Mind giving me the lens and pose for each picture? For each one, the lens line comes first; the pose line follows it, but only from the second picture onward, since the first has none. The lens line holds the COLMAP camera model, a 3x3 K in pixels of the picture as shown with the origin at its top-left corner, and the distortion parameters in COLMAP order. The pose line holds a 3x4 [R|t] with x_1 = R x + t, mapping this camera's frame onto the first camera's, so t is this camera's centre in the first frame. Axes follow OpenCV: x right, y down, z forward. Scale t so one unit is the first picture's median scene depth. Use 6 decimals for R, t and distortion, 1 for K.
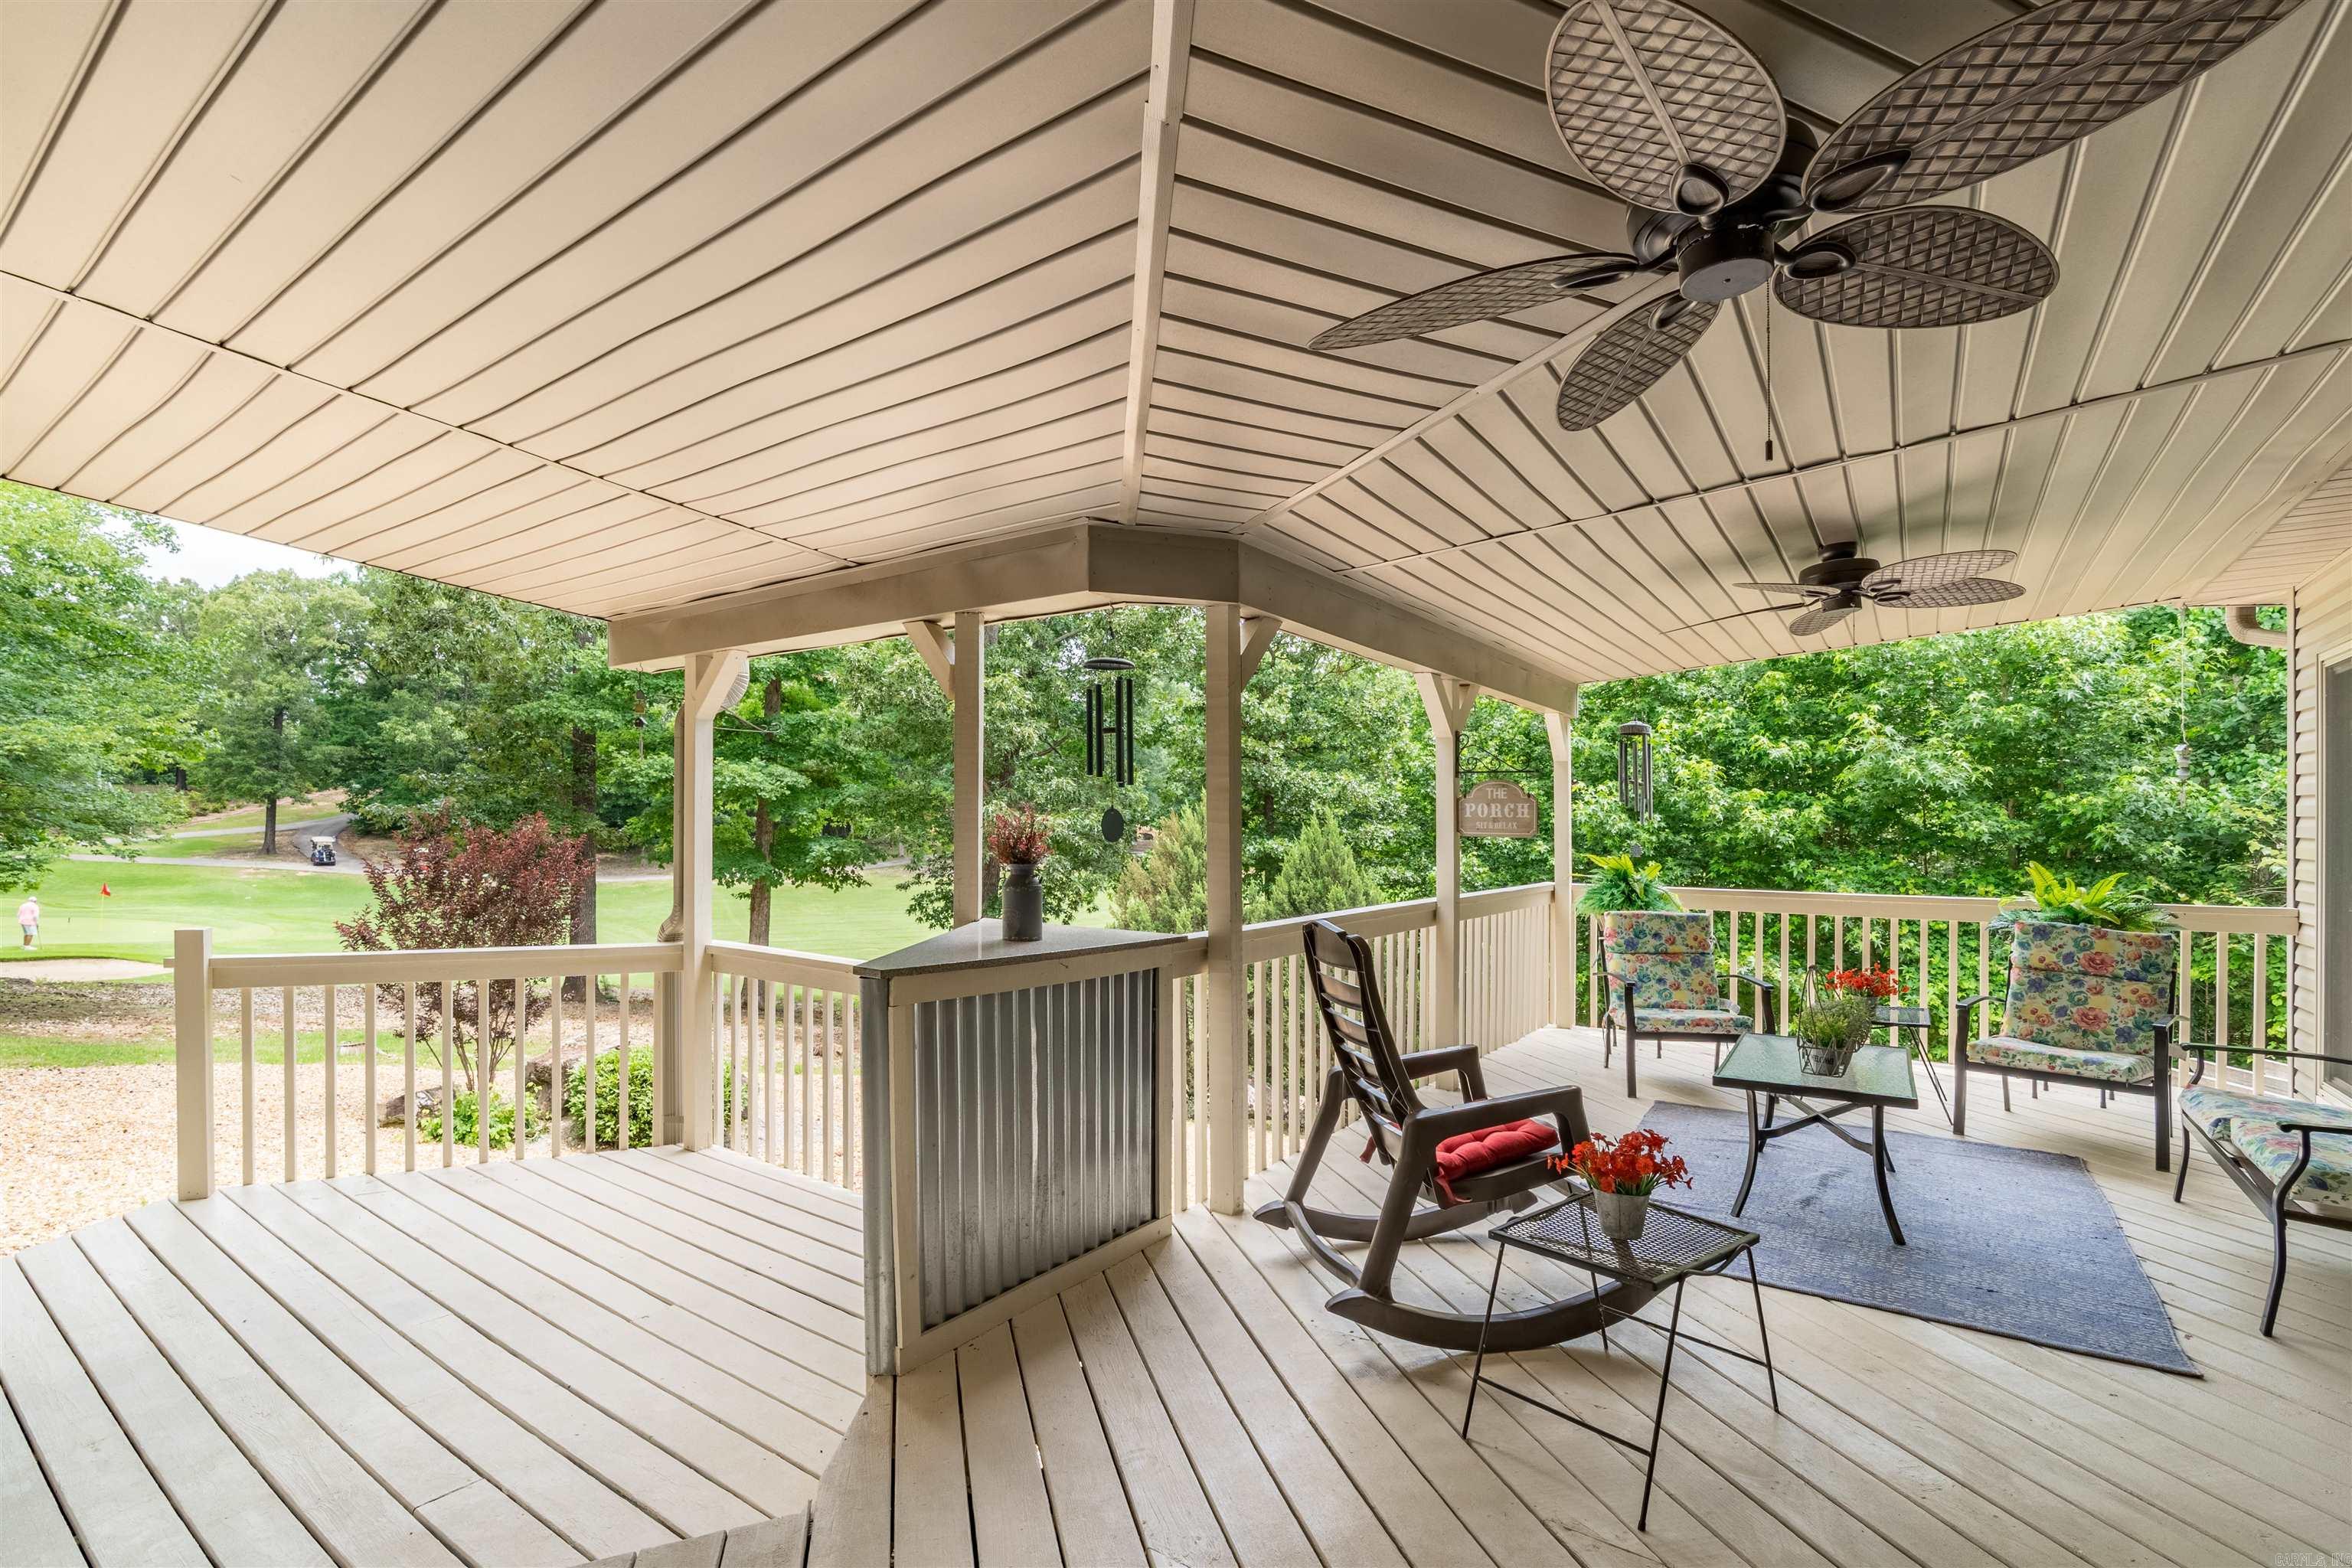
lens RADIAL K [[1081.8, 0, 1174.8], [0, 1081.8, 841.6], [0, 0, 1]] dist [0.001365, -0.000467]
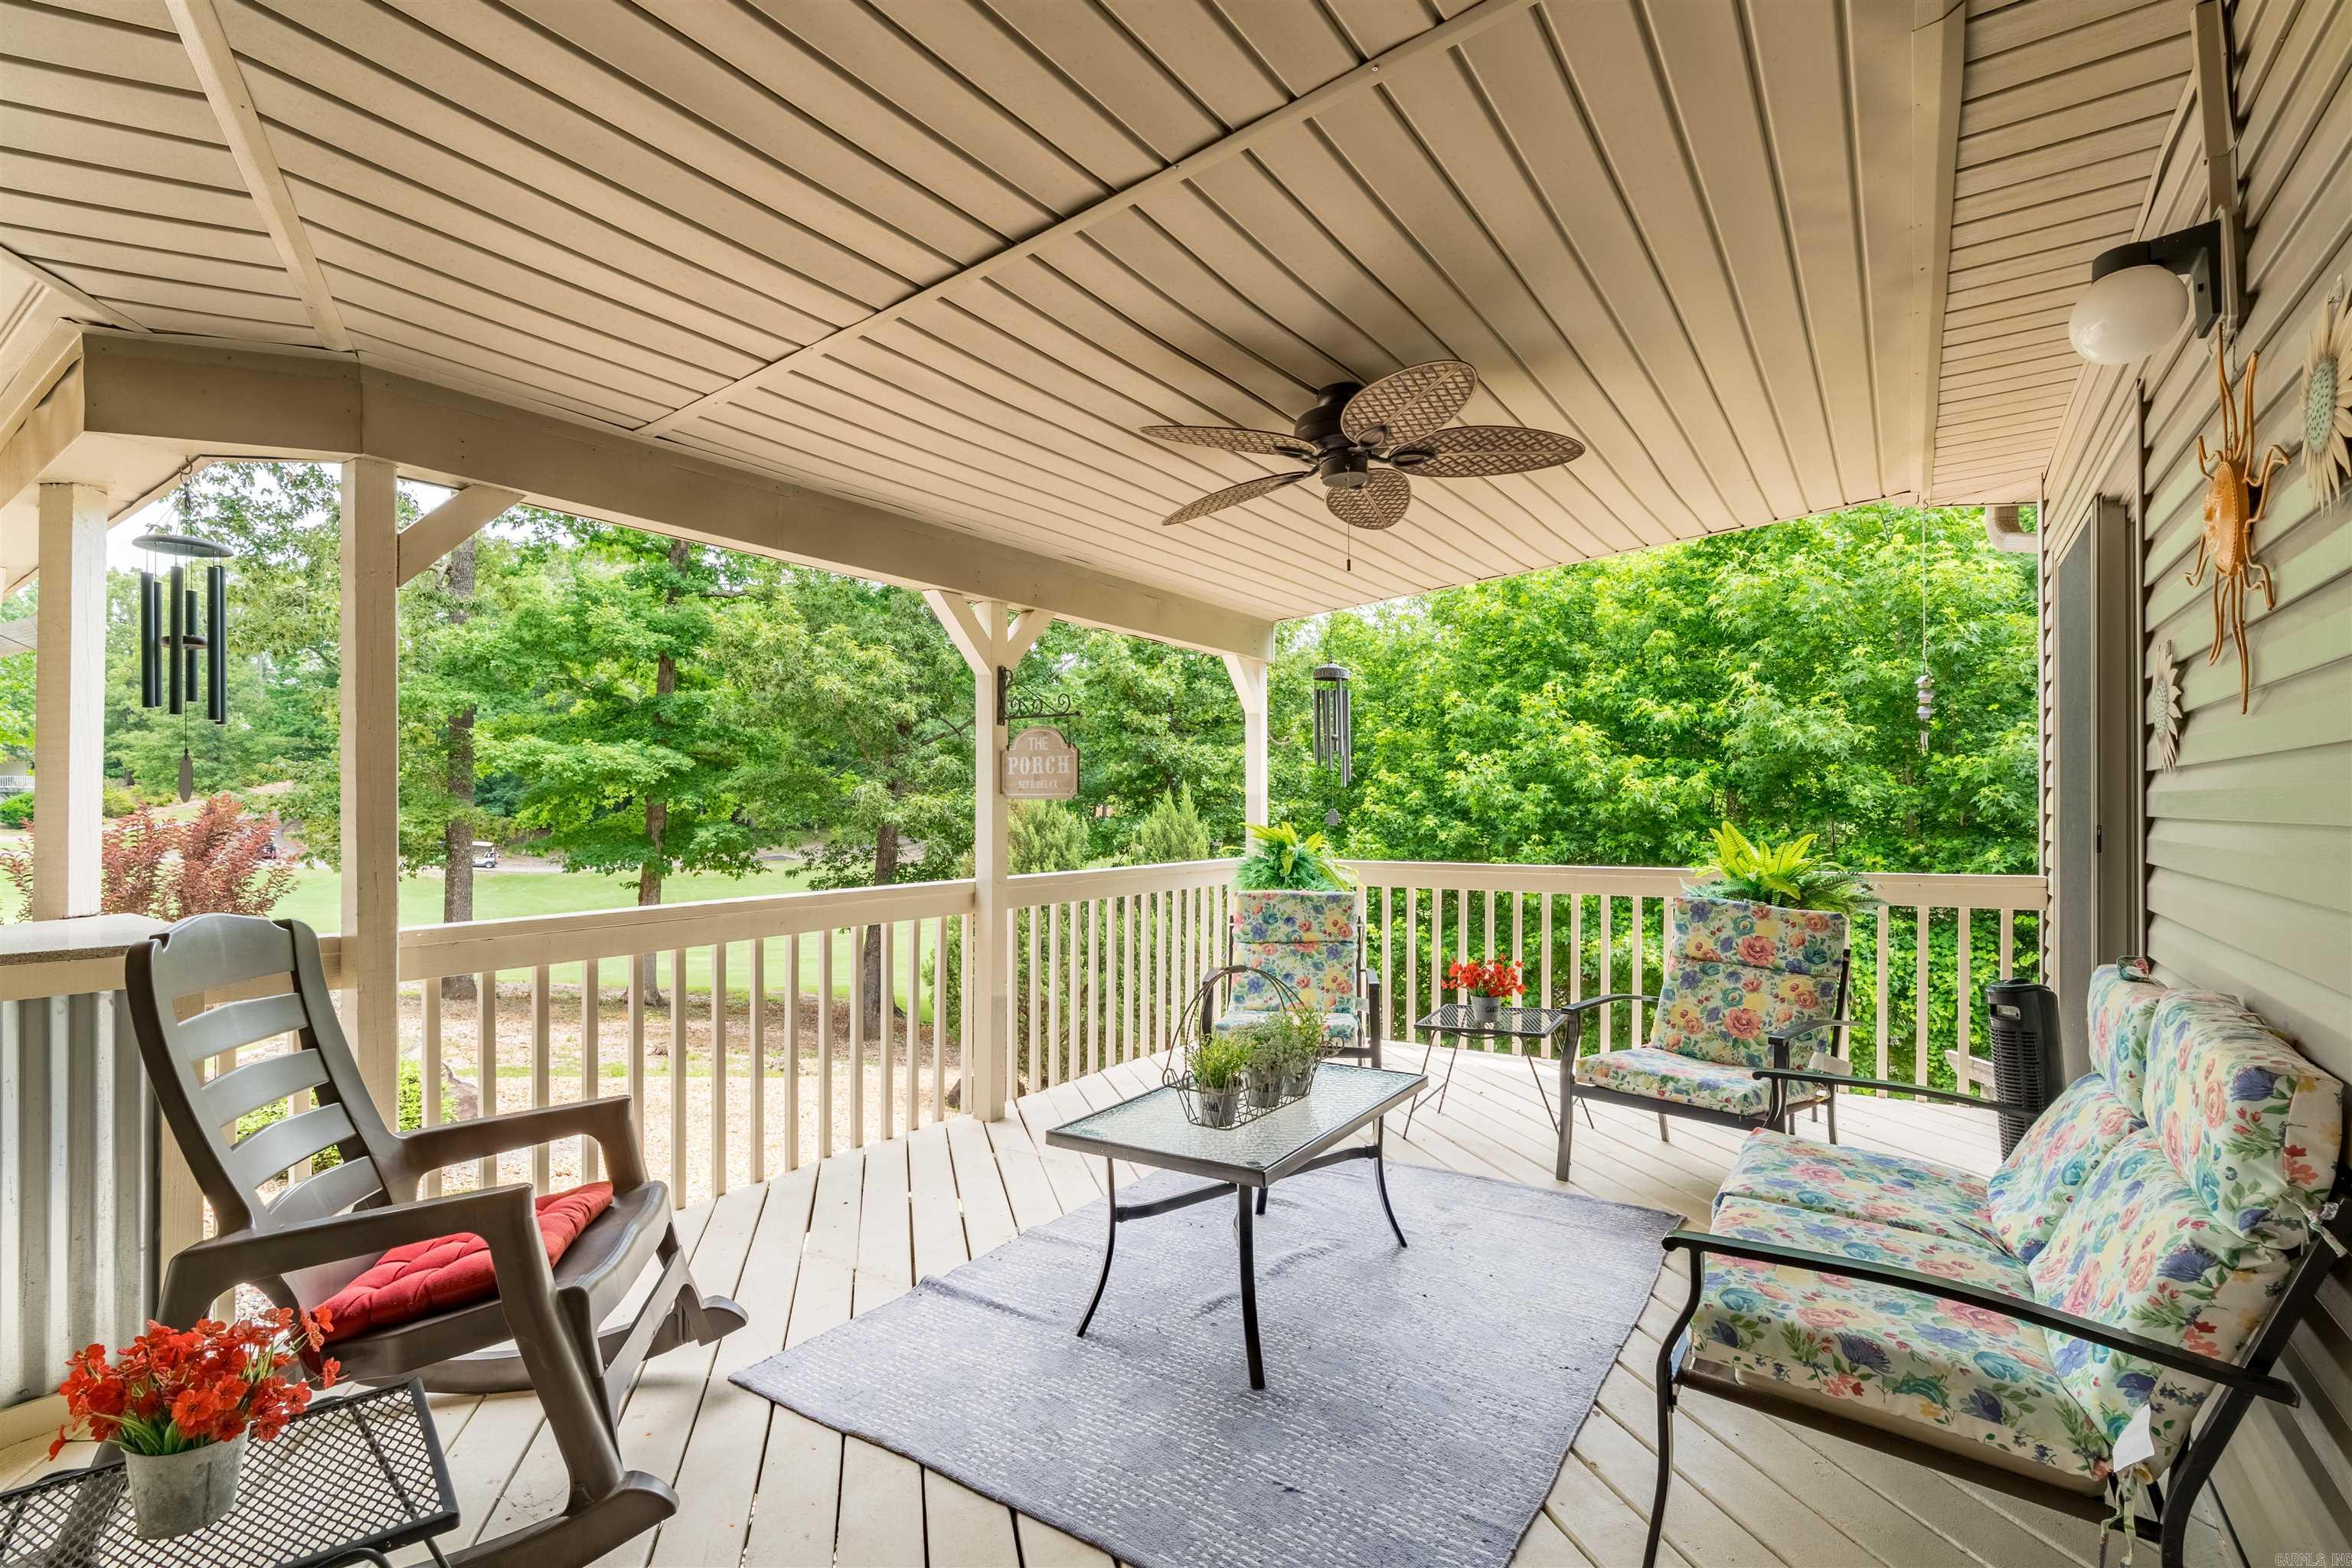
lens RADIAL K [[1083.0, 0, 1179.5], [0, 1083.0, 822.9], [0, 0, 1]] dist [-0.000234, 0.000154]
pose [[0.999889, -0.012775, 0.007639, 0.144999], [0.012786, 0.999917, -0.001300, 0.005693], [-0.007621, 0.001397, 0.999970, 0.077573]]
